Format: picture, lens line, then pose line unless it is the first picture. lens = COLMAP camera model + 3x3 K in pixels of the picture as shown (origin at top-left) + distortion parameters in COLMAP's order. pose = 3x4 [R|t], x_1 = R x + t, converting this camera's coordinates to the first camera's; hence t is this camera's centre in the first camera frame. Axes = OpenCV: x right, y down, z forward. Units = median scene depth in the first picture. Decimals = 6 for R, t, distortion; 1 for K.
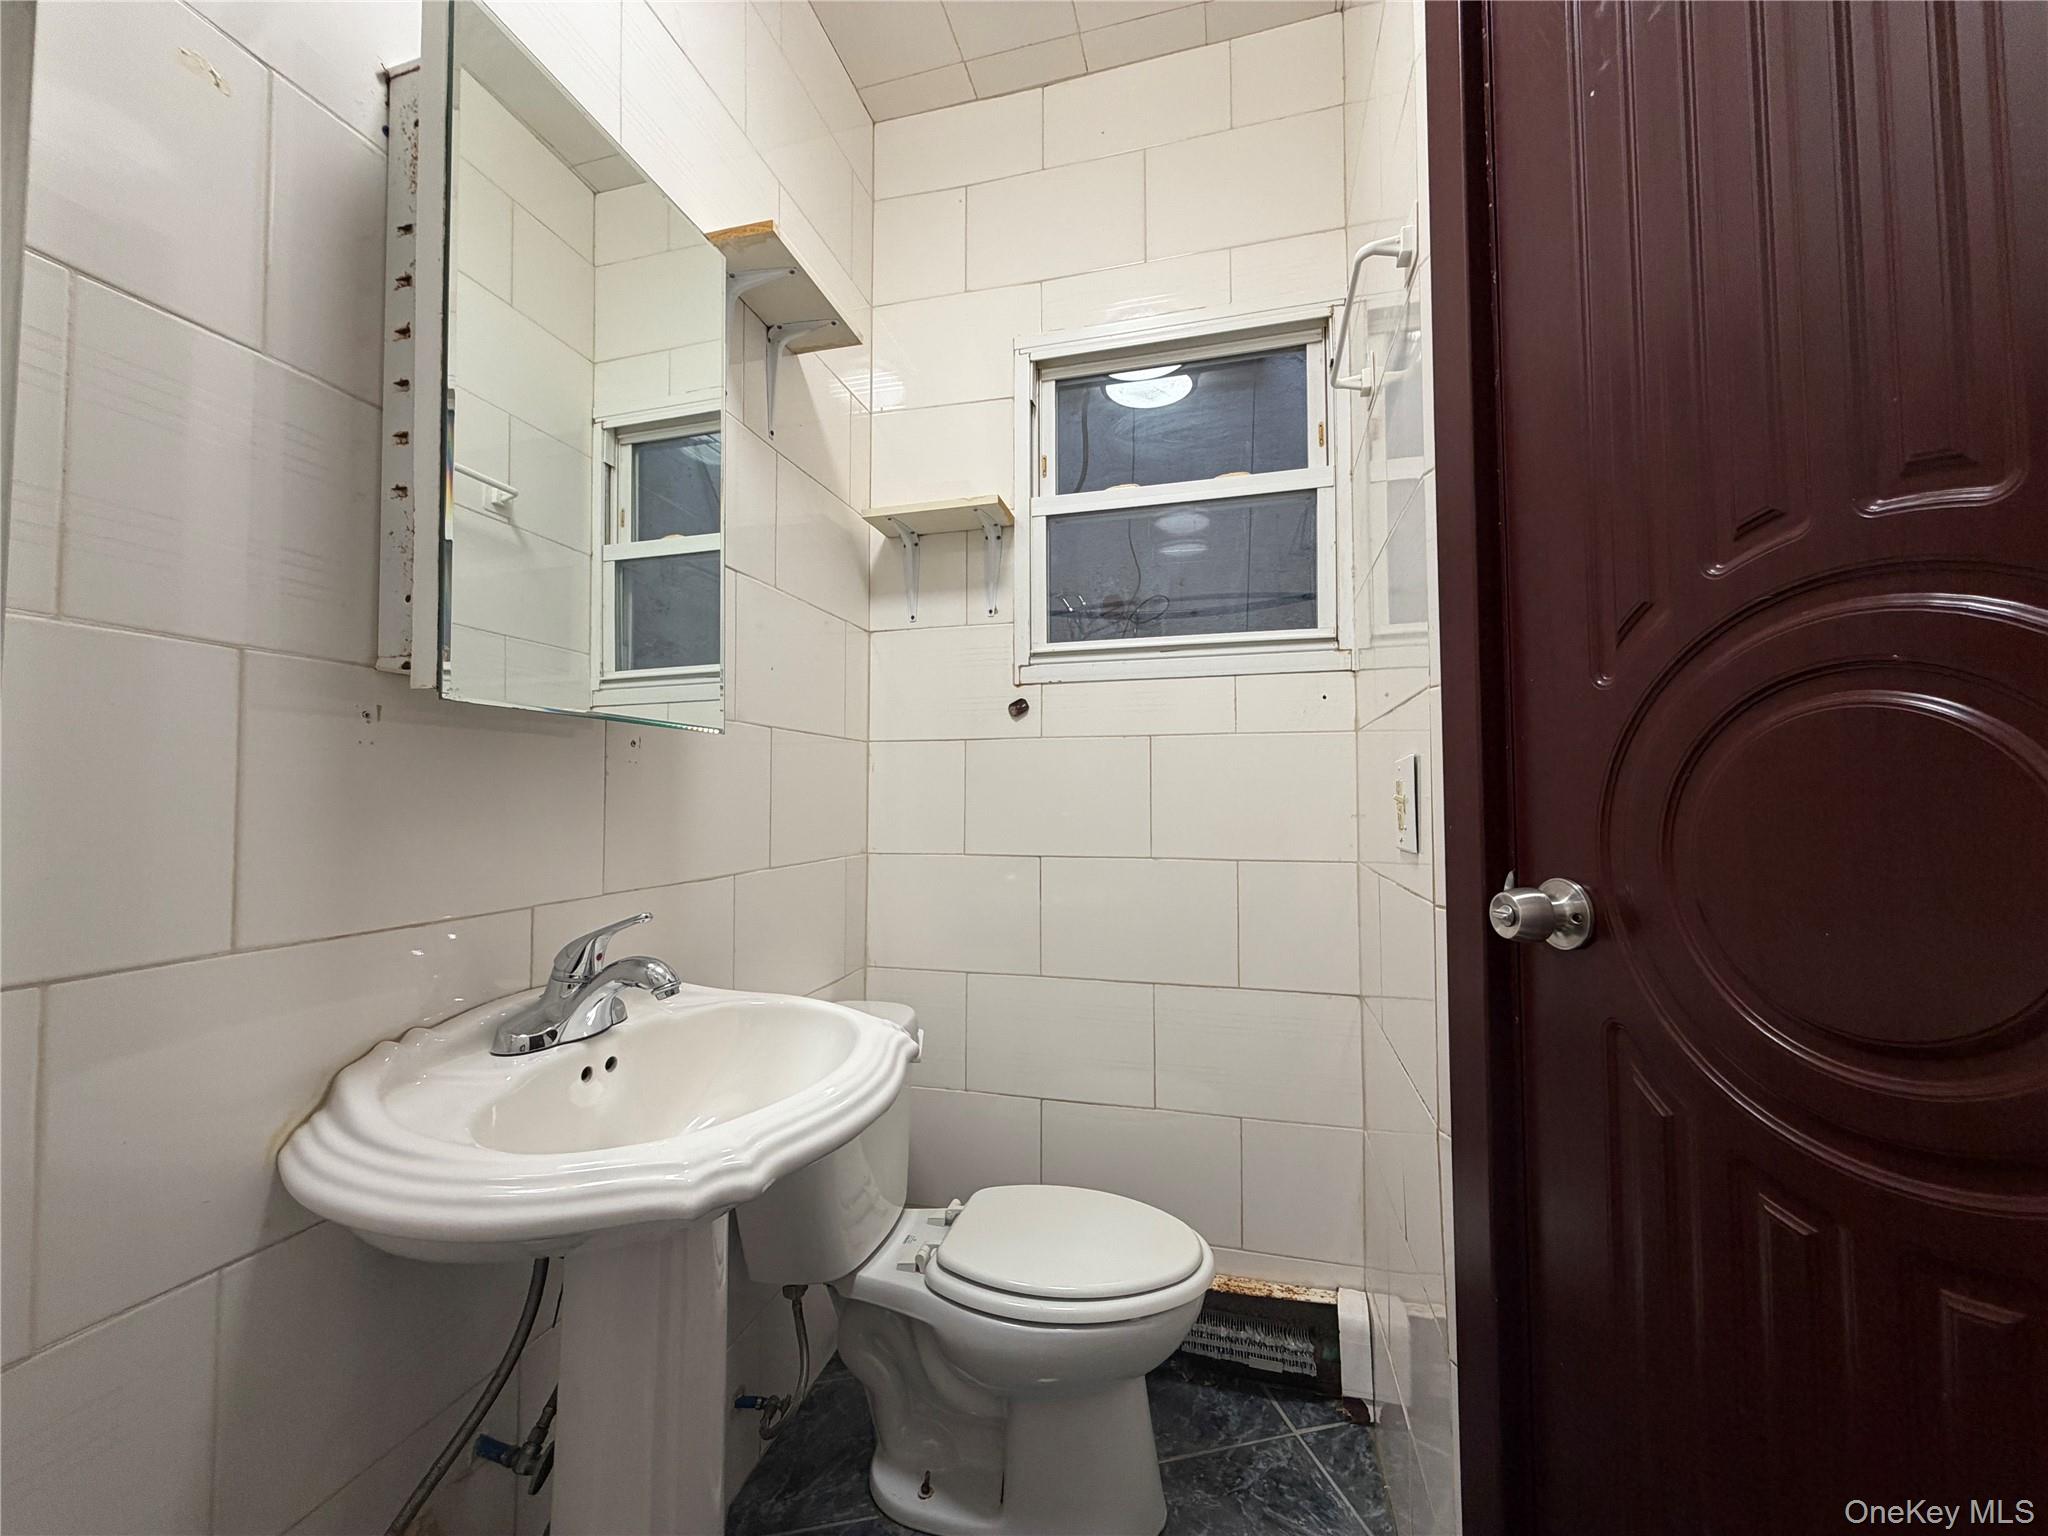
lens RADIAL K [[816.5, 0, 1017.3], [0, 816.5, 768.0], [0, 0, 1]] dist [-0.000574, 0.000115]
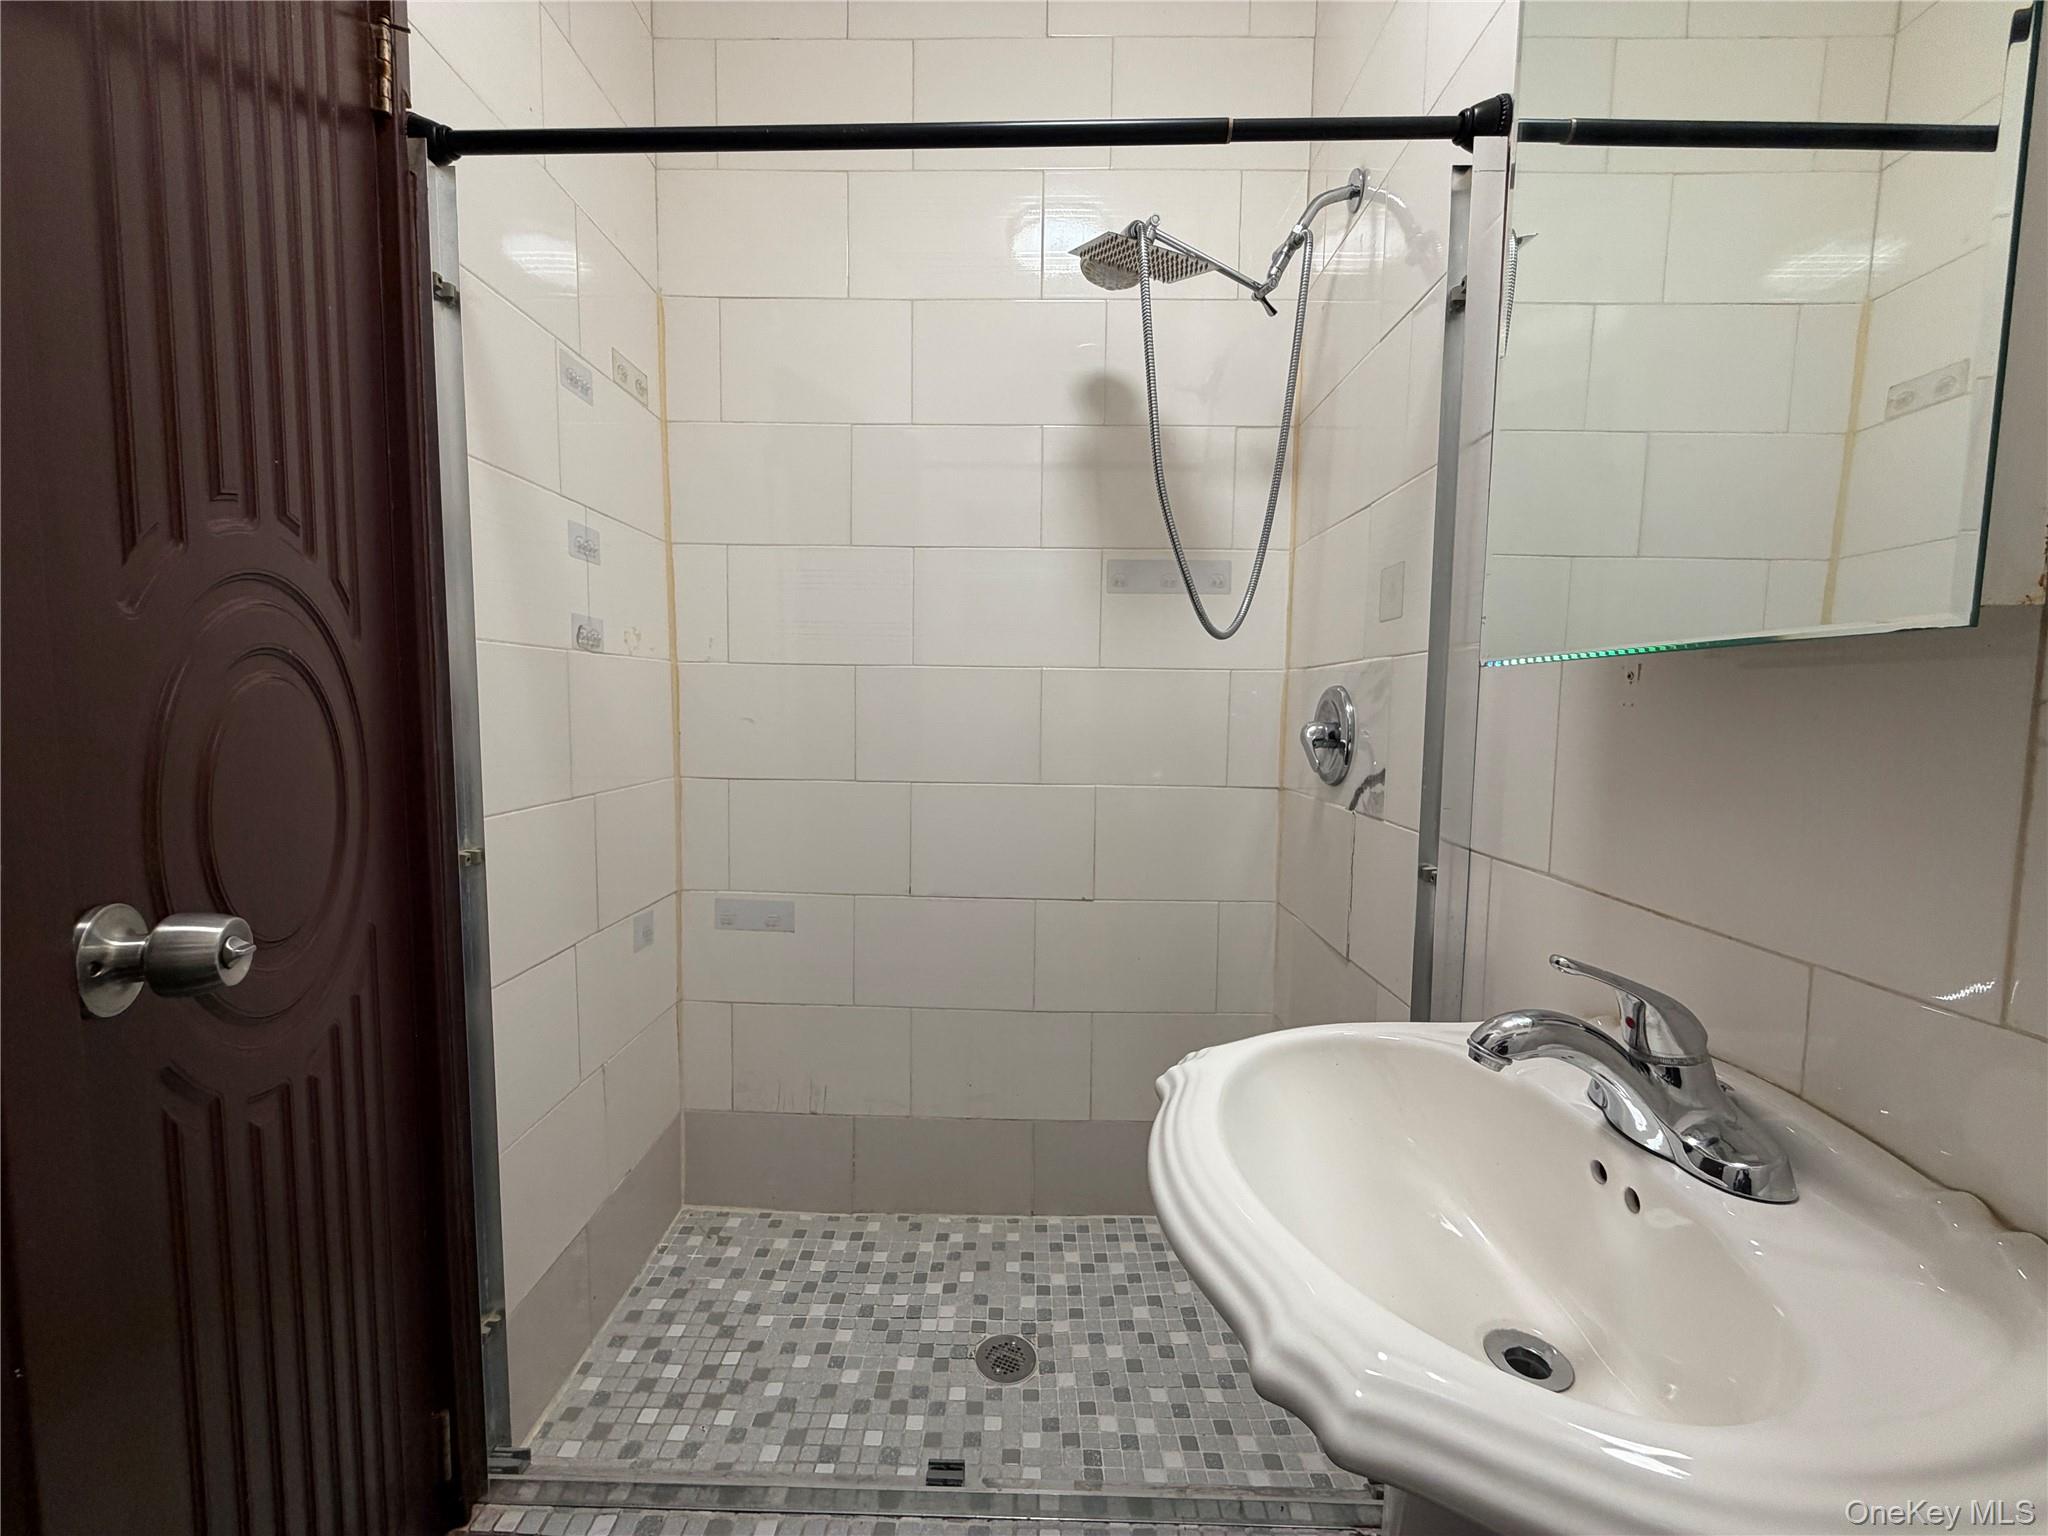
lens RADIAL K [[818.8, 0, 1016.4], [0, 818.8, 765.2], [0, 0, 1]] dist [0.000112, 0.000020]
pose [[-0.969387, 0.008068, -0.245404, 0.072191], [-0.002144, 0.999144, 0.041318, 0.001015], [0.245528, 0.040579, -0.968540, 0.919229]]
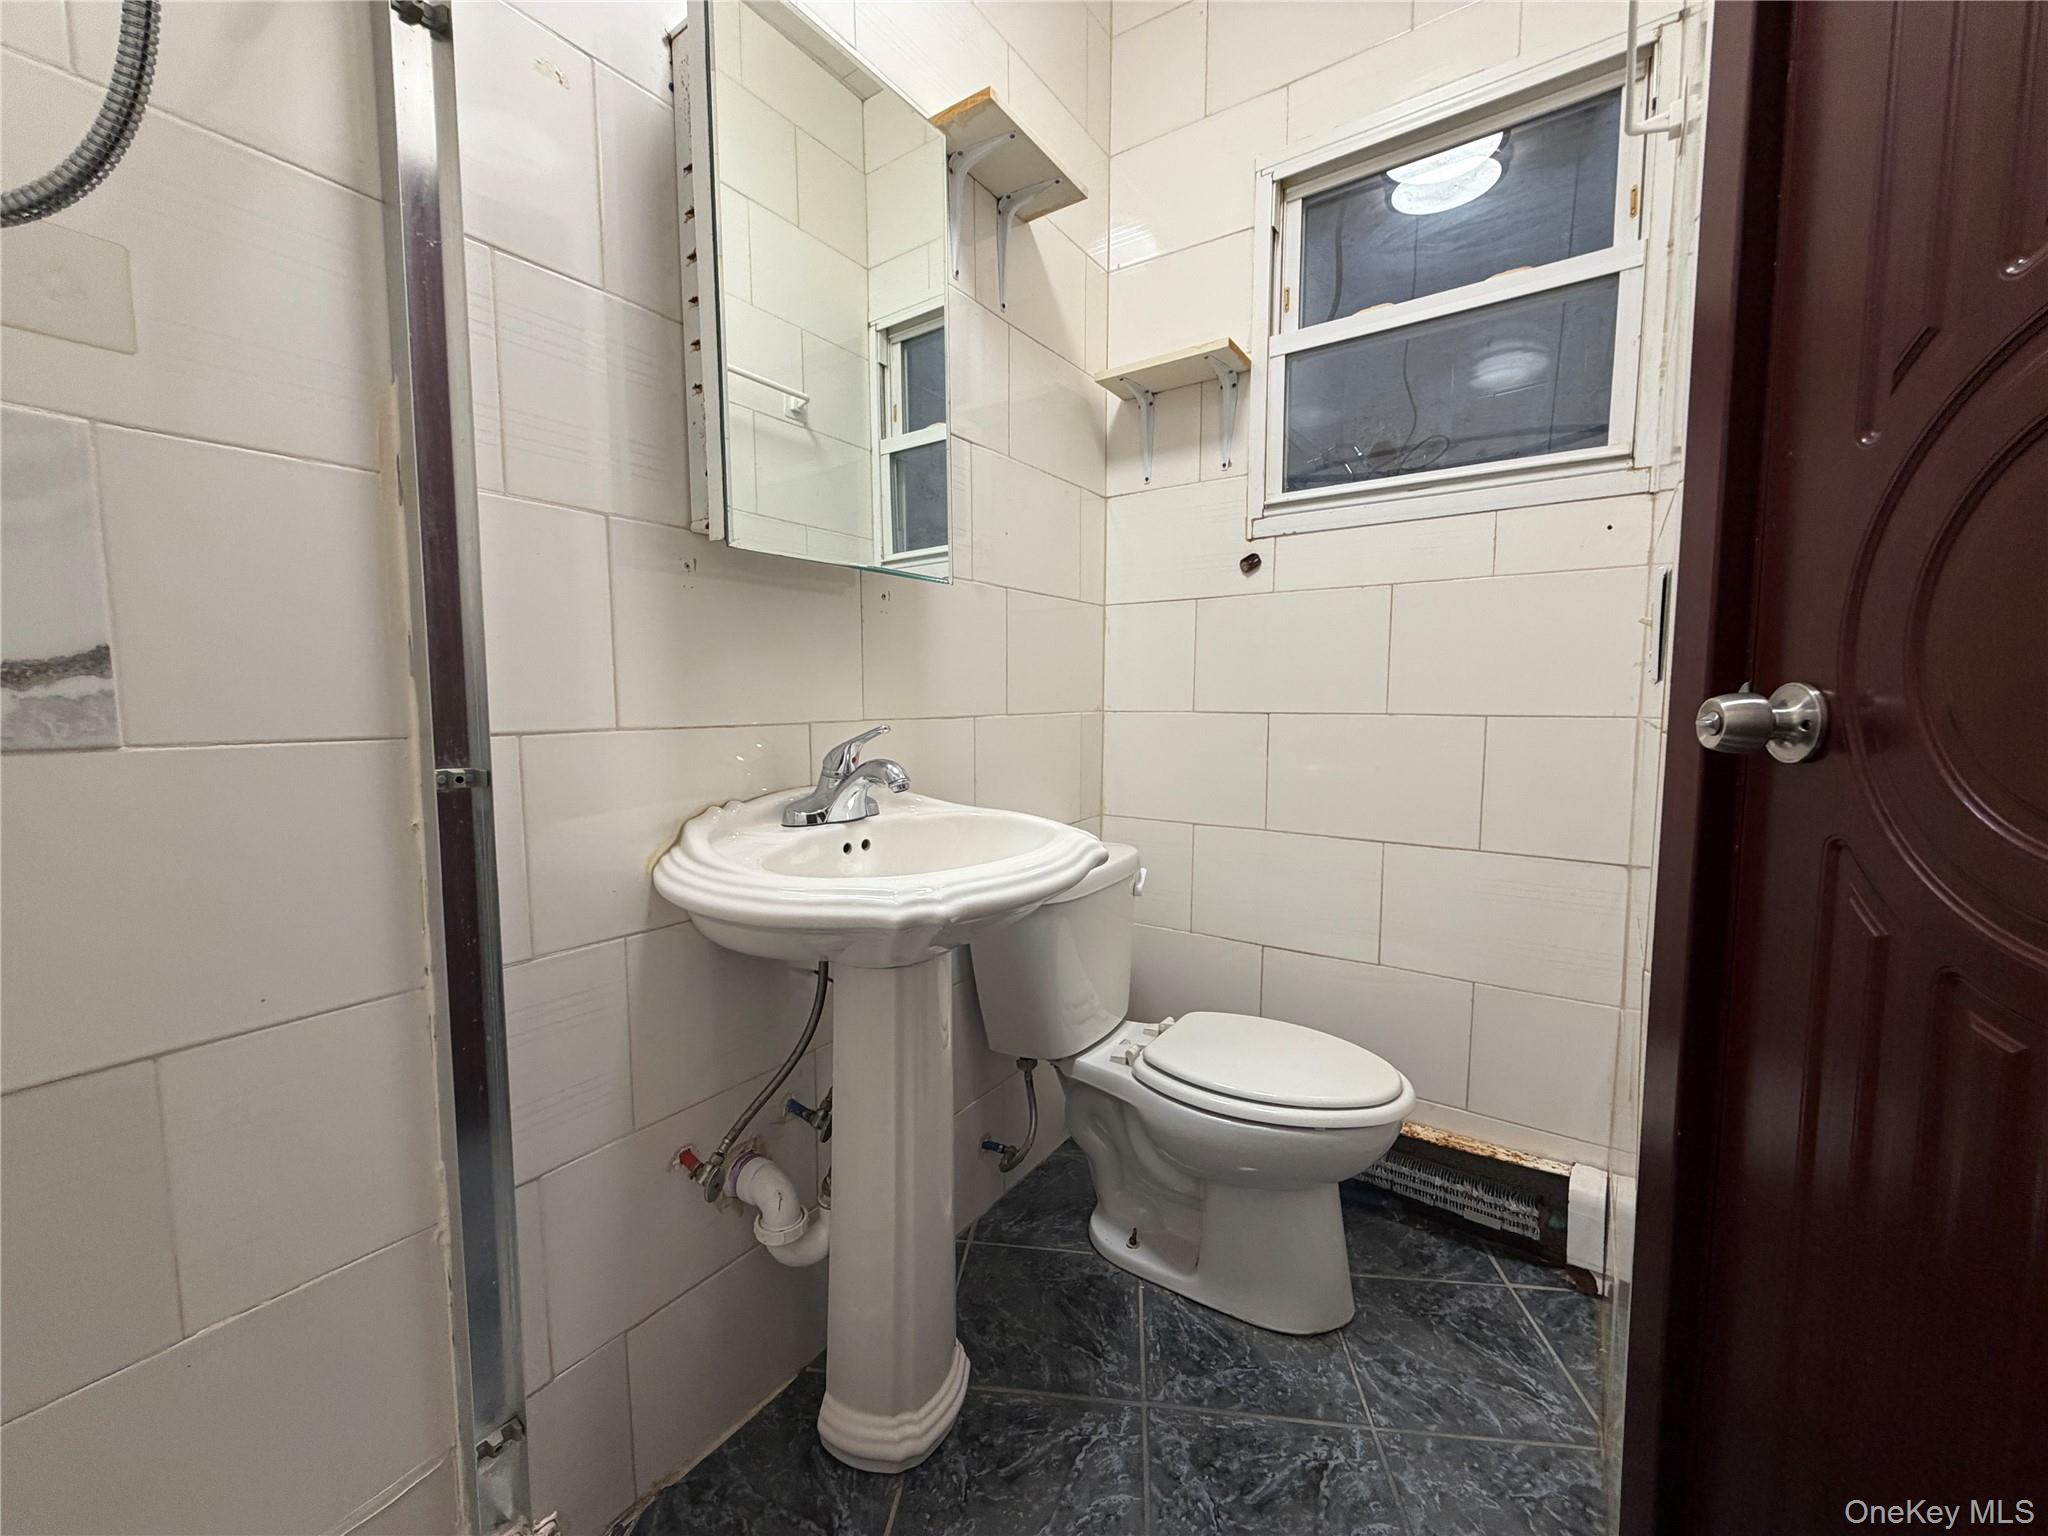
lens RADIAL K [[816.5, 0, 1017.3], [0, 816.5, 768.0], [0, 0, 1]] dist [-0.000574, 0.000115]
pose [[0.939594, 0.030157, -0.340961, 0.096018], [0.012910, 0.992280, 0.123343, 0.055711], [0.342049, -0.120294, 0.931951, -0.056732]]
